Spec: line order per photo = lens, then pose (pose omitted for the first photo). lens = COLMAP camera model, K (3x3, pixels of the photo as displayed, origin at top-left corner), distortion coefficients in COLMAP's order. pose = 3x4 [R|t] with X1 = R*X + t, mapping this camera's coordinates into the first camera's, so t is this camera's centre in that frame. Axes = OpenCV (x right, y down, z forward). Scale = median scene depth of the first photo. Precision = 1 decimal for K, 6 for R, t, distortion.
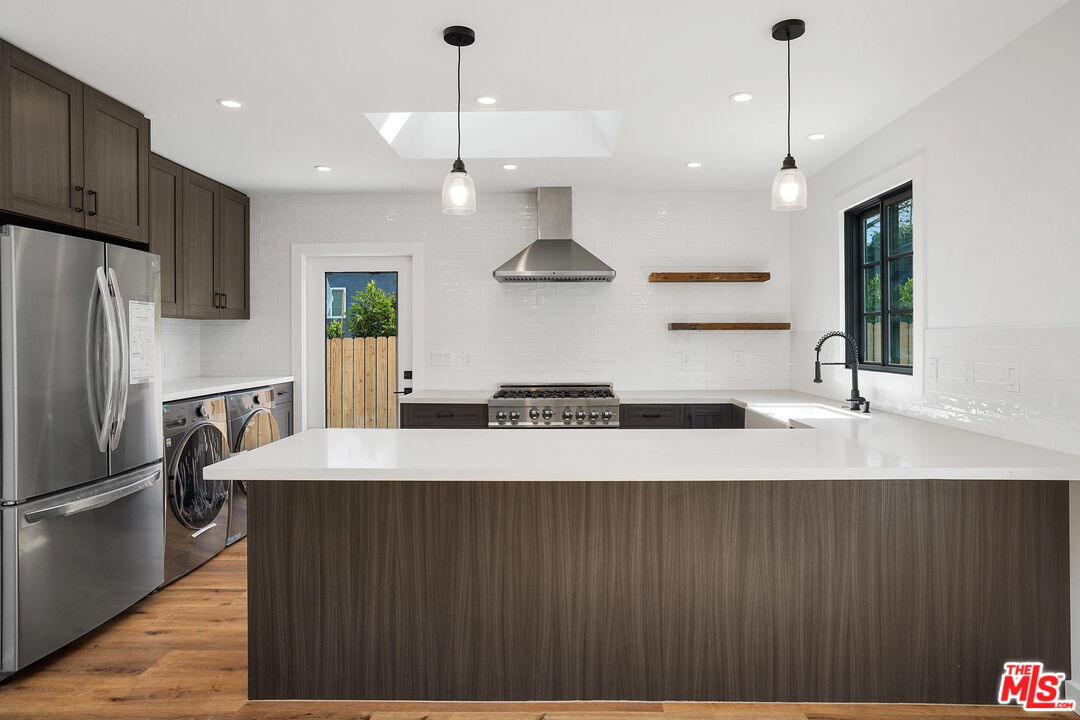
lens RADIAL K [[650.2, 0, 550.0], [0, 650.2, 343.6], [0, 0, 1]] dist [-0.046891, 0.049561]
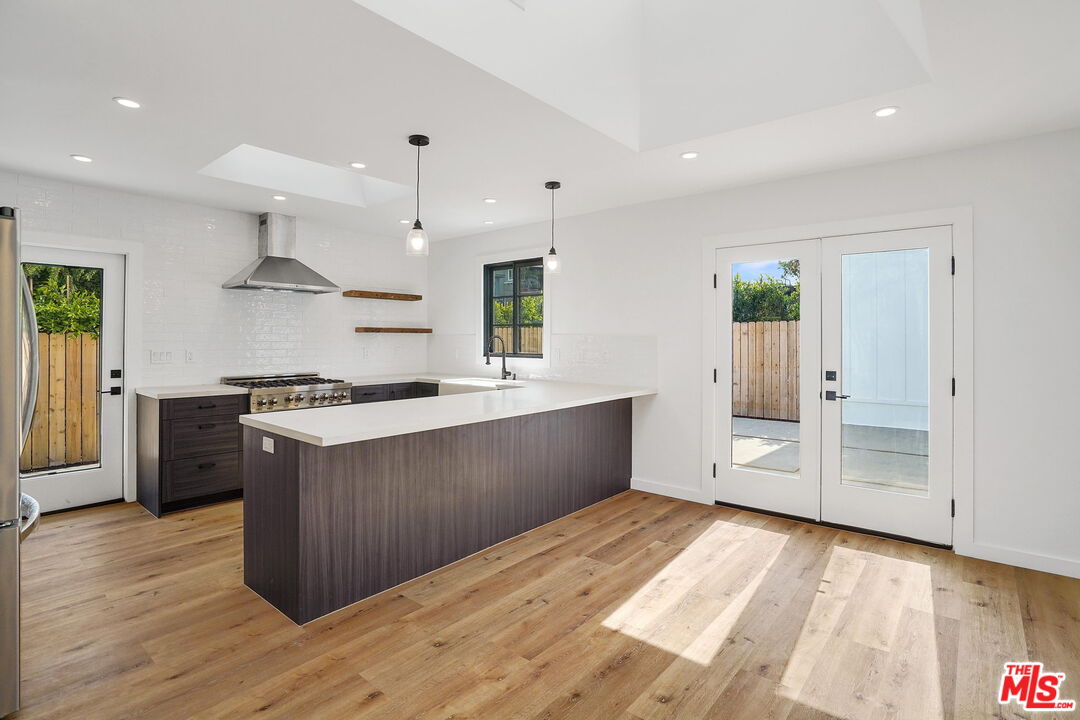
lens RADIAL K [[533.0, 0, 537.5], [0, 533.0, 333.6], [0, 0, 1]] dist [-0.048238, 0.023280]
pose [[0.631178, 0.012251, 0.775541, -0.612389], [0.002293, 0.999841, -0.017661, 0.003378], [-0.775635, 0.012926, 0.631050, -0.003589]]
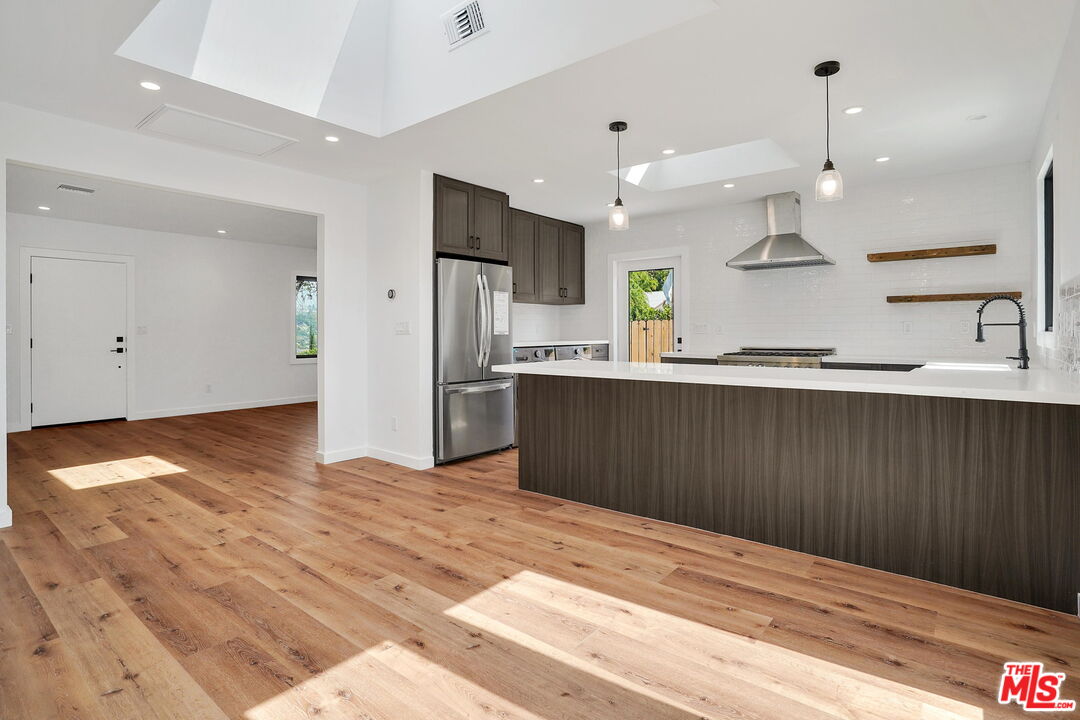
lens RADIAL K [[546.8, 0, 543.3], [0, 546.8, 333.9], [0, 0, 1]] dist [-0.029836, 0.000915]
pose [[0.791736, 0.002928, -0.610856, 0.386652], [-0.003493, 0.999994, 0.000265, 0.049314], [0.610853, 0.001924, 0.791742, -0.176421]]
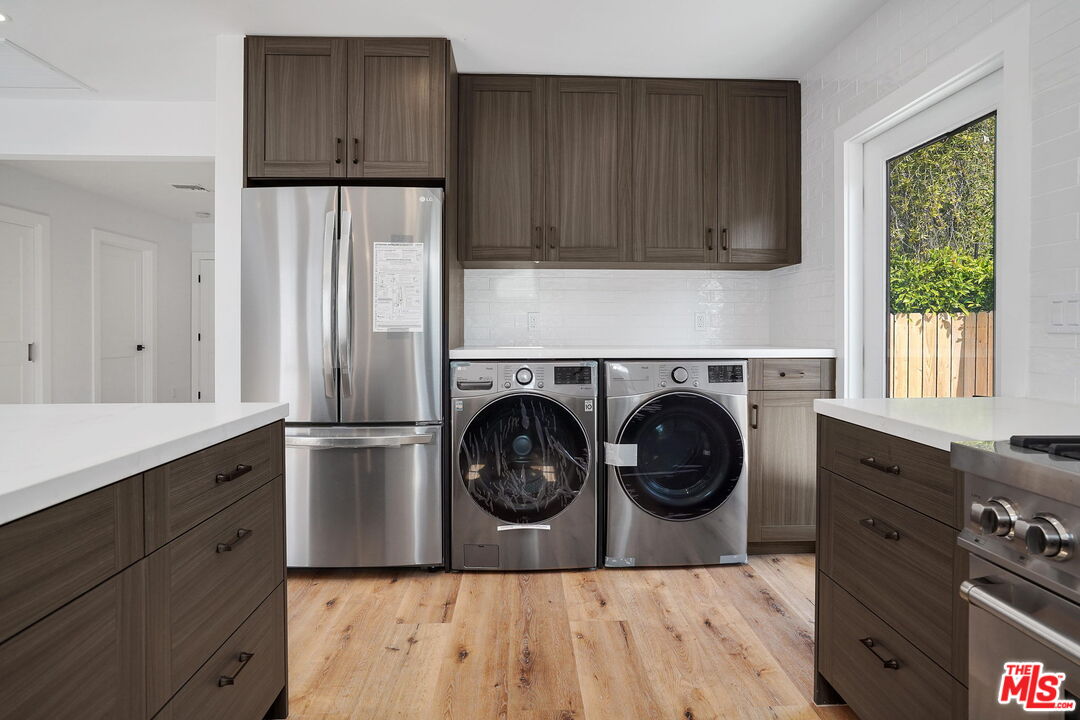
lens RADIAL K [[593.5, 0, 542.3], [0, 593.5, 317.6], [0, 0, 1]] dist [-0.001054, -0.000216]
pose [[0.055195, -0.017423, -0.998324, 0.192133], [-0.008077, 0.999807, -0.017896, 0.047011], [0.998443, 0.009051, 0.055044, 0.981243]]
